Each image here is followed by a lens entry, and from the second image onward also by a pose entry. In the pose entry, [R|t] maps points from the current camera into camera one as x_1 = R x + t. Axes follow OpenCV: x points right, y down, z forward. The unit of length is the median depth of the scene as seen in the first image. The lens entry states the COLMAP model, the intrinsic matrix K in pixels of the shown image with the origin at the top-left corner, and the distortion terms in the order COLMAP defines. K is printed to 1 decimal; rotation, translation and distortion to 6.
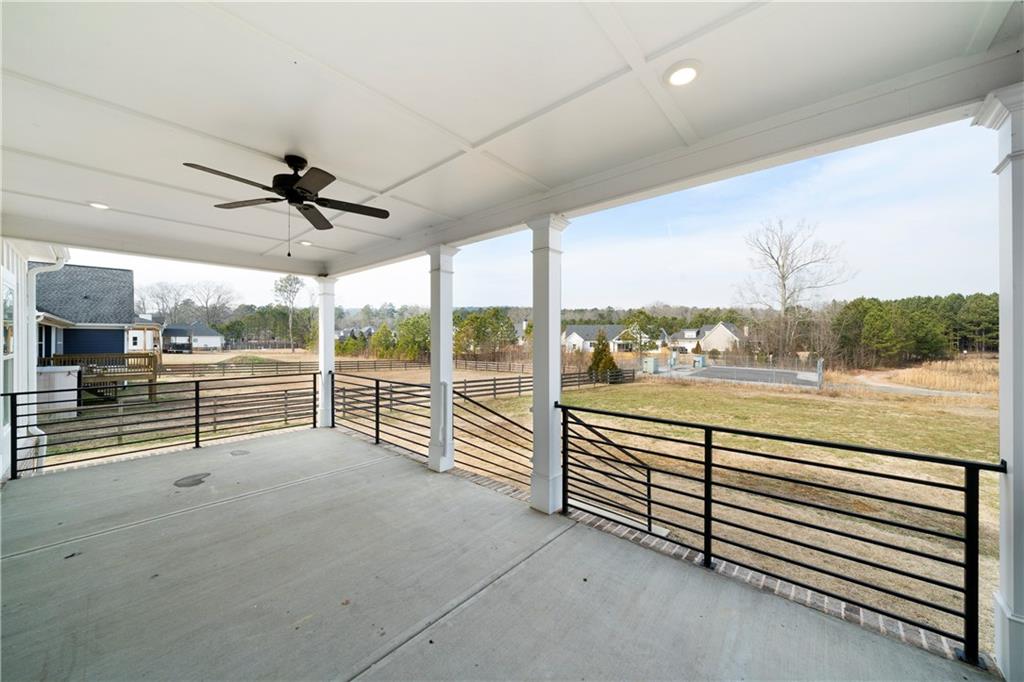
lens RADIAL K [[371.6, 0, 512.0], [0, 371.6, 341.0], [0, 0, 1]] dist [0.000776, 0.000058]
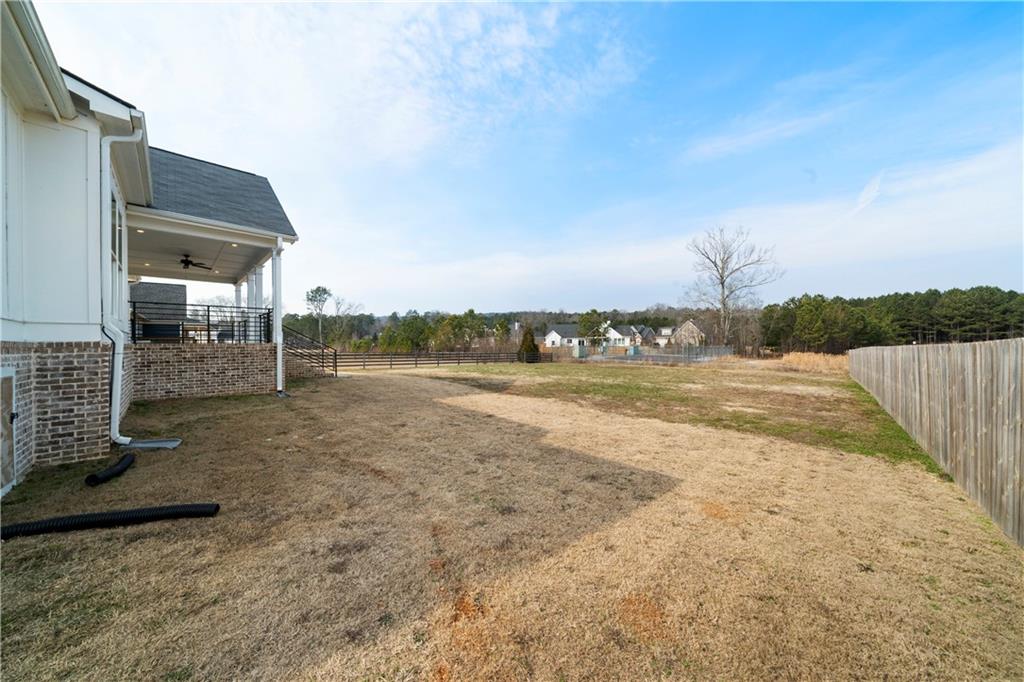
lens RADIAL K [[356.7, 0, 512.0], [0, 356.7, 341.0], [0, 0, 1]] dist [-0.018161, 0.000001]
pose [[0.996049, -0.013333, -0.087800, 0.130041], [0.012154, 0.999829, -0.013959, 0.020641], [0.087971, 0.012837, 0.996040, -0.093109]]
